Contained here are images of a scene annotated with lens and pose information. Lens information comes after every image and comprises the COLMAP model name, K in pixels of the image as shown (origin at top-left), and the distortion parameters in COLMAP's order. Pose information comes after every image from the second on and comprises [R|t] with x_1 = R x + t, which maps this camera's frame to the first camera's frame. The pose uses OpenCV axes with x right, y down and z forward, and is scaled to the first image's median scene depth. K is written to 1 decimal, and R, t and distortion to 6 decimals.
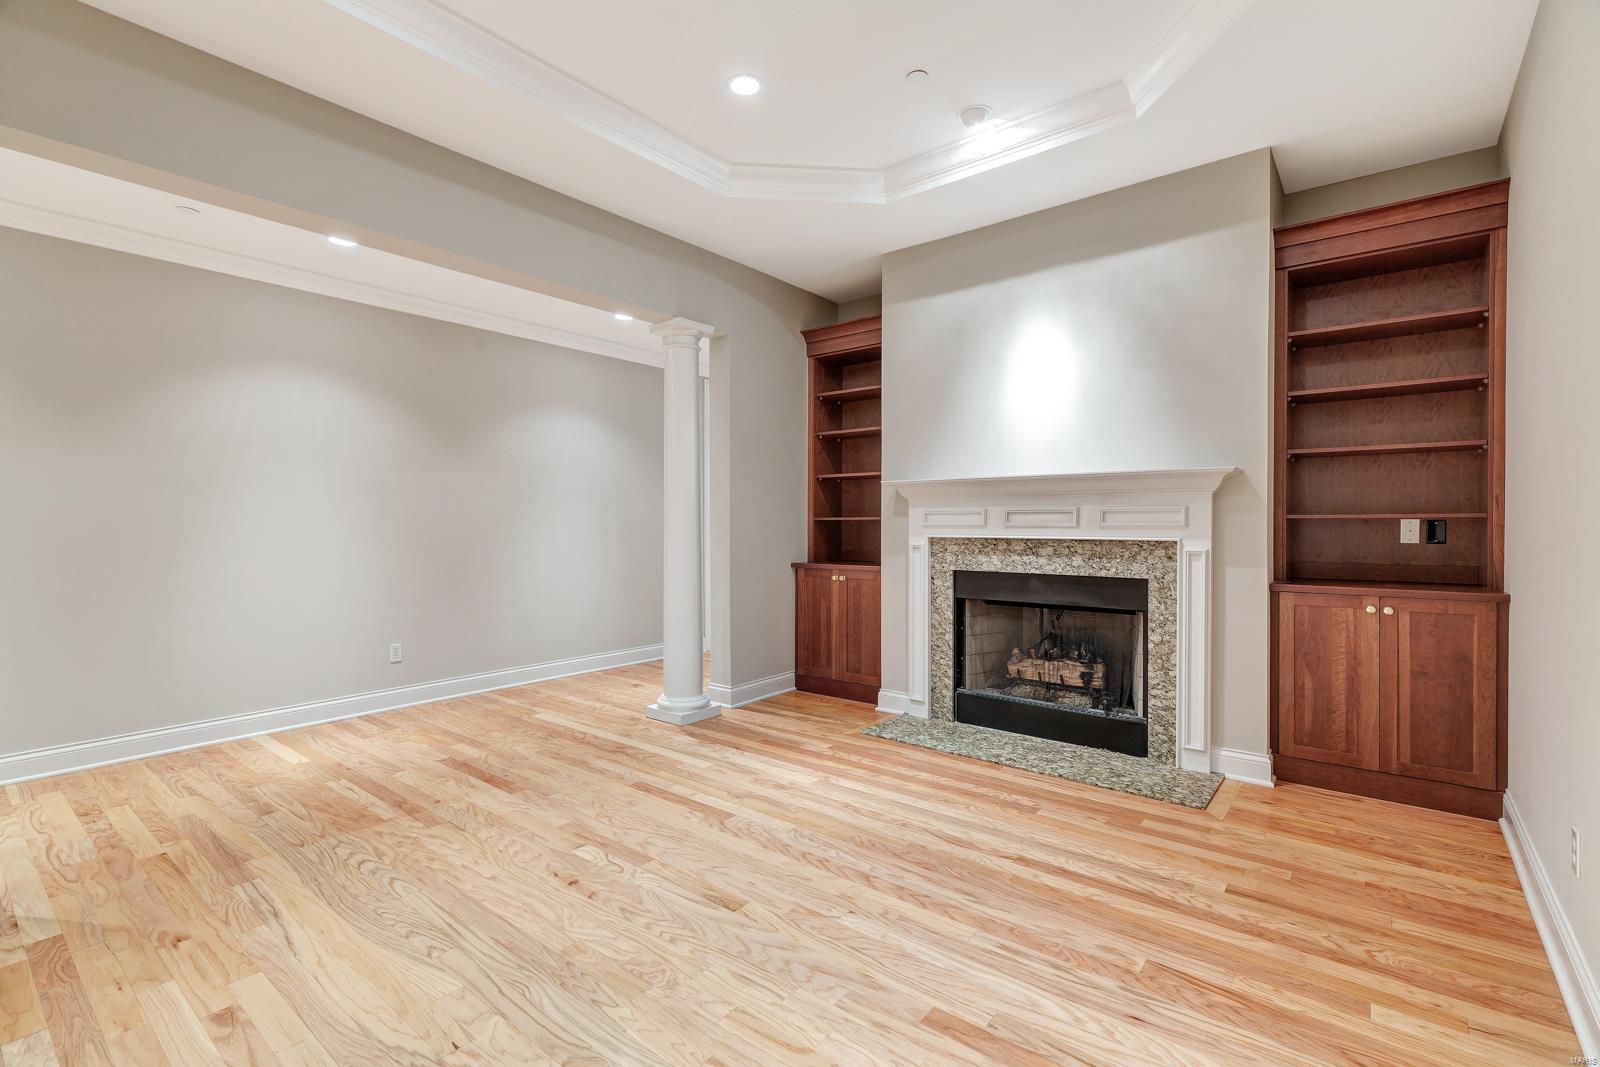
lens RADIAL K [[722.6, 0, 800.1], [0, 722.6, 527.6], [0, 0, 1]] dist [0.001753, 0.000314]
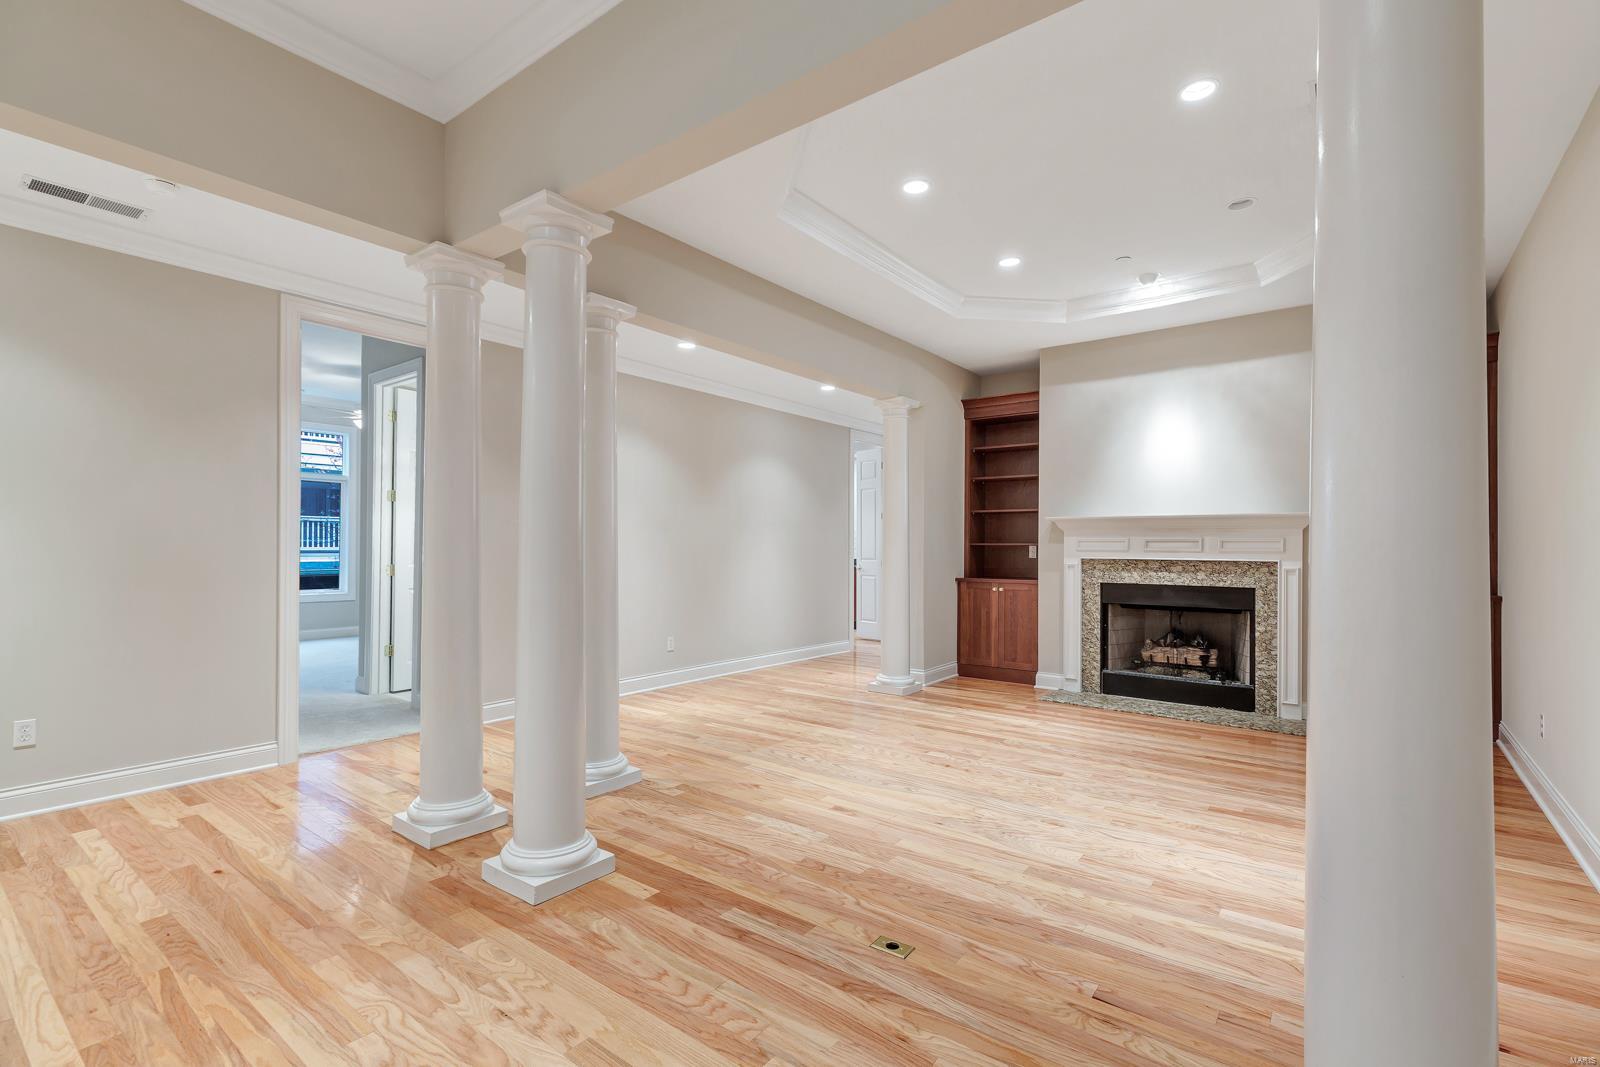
lens RADIAL K [[732.4, 0, 798.6], [0, 732.4, 538.4], [0, 0, 1]] dist [0.002263, 0.000855]
pose [[0.999728, 0.007155, 0.022211, -0.426703], [-0.006784, 0.999837, -0.016734, 0.002223], [-0.022327, 0.016579, 0.999613, -0.410904]]
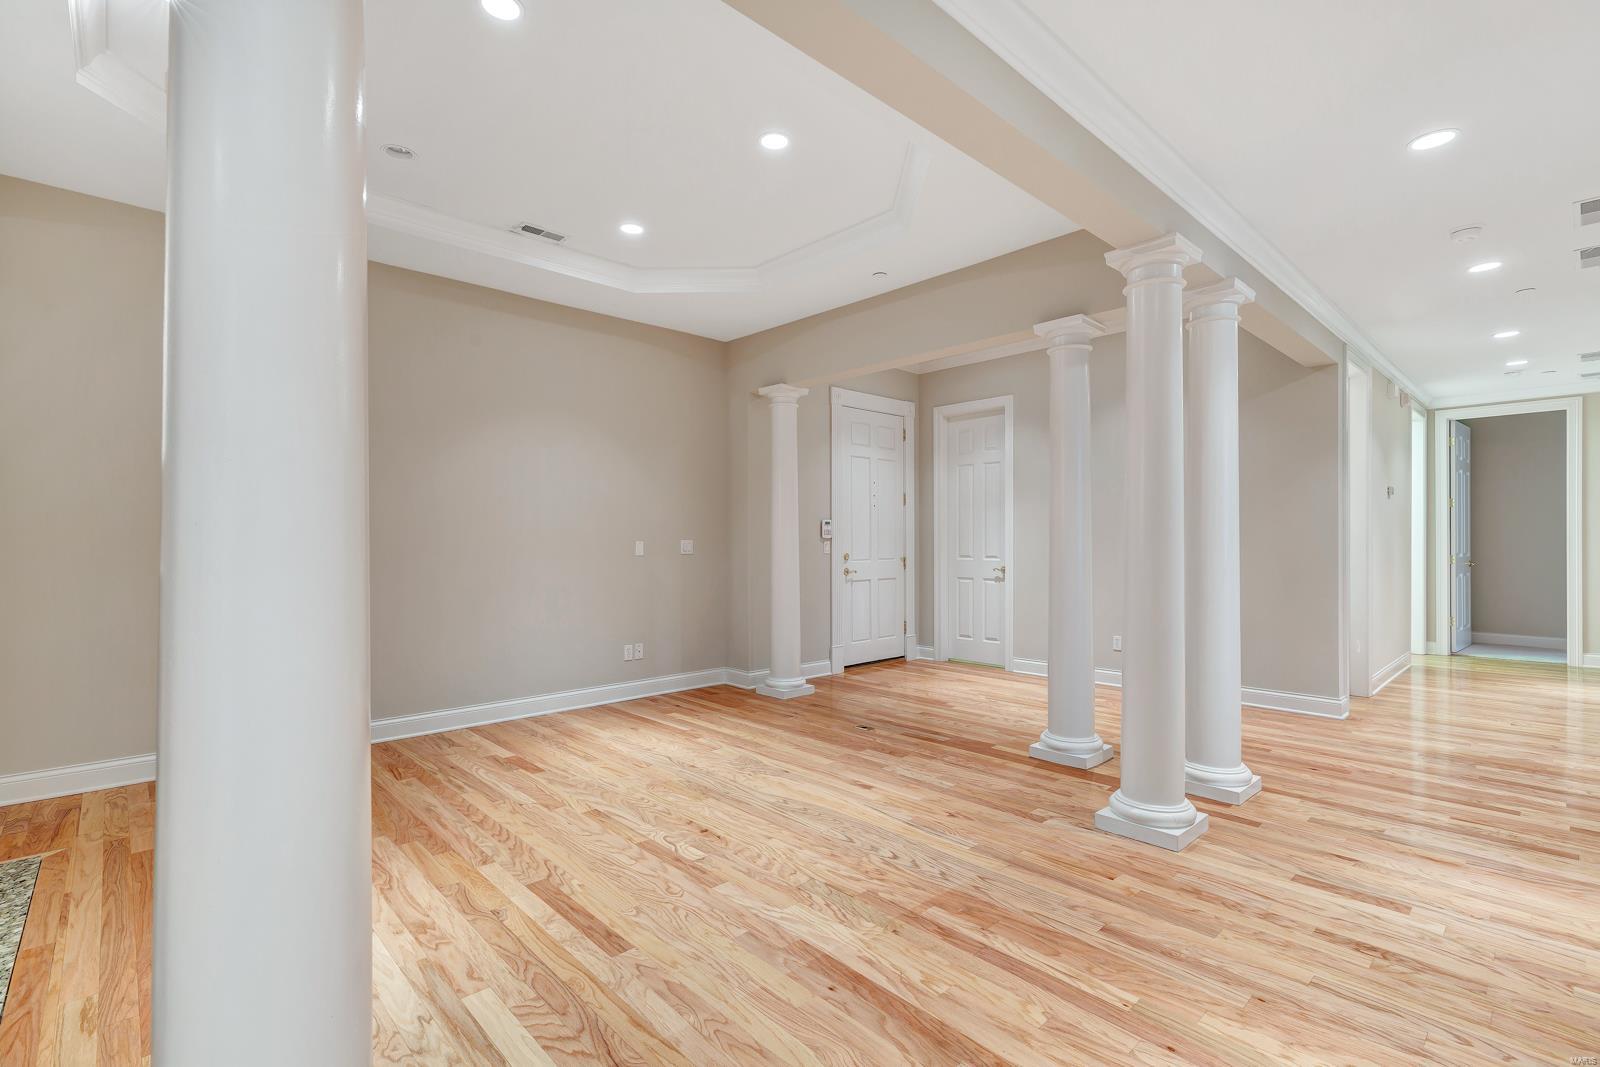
lens RADIAL K [[732.4, 0, 798.6], [0, 732.4, 538.4], [0, 0, 1]] dist [0.002263, 0.000855]
pose [[-0.990092, 0.004483, 0.140346, -0.403523], [0.004684, 0.999988, 0.001099, -0.009813], [-0.140340, 0.001746, -0.990102, 1.372735]]
